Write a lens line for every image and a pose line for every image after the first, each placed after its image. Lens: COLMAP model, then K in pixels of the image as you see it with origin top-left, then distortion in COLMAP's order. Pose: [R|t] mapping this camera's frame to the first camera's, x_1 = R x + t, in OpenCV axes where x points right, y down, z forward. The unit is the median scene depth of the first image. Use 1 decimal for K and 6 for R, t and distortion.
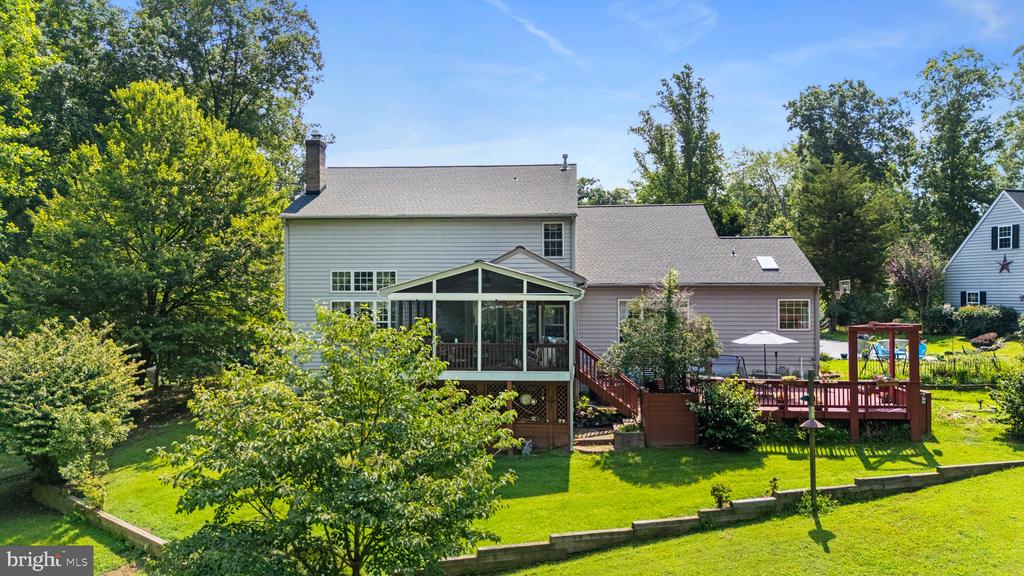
lens RADIAL K [[738.4, 0, 512.0], [0, 738.4, 288.0], [0, 0, 1]] dist [0.088465, -0.123334]
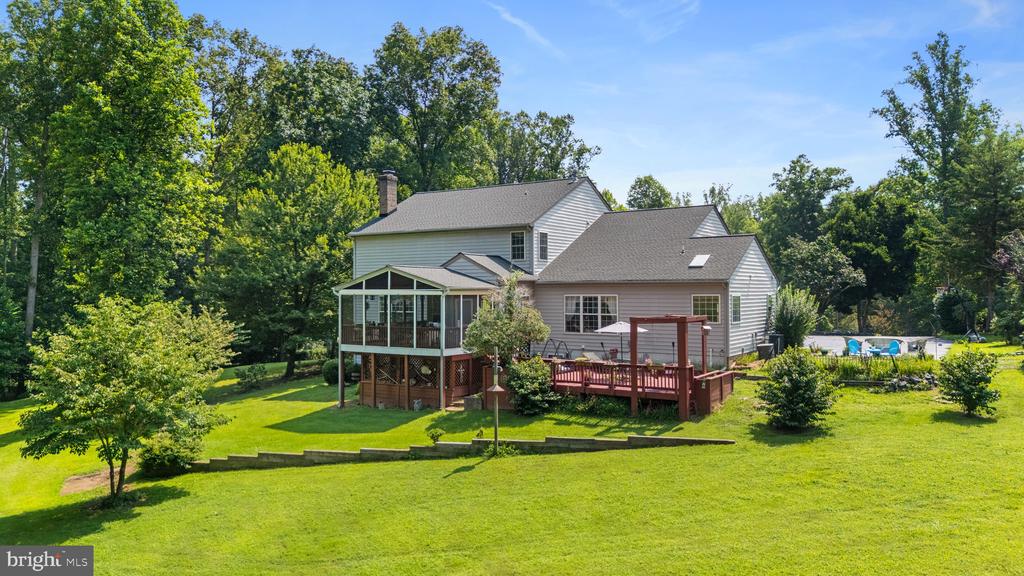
lens RADIAL K [[738.4, 0, 512.0], [0, 738.4, 288.0], [0, 0, 1]] dist [0.088465, -0.123334]
pose [[0.883454, -0.004287, -0.468497, 0.787429], [0.004629, 0.999989, -0.000421, 0.005924], [0.468494, -0.001796, 0.883465, -0.093737]]
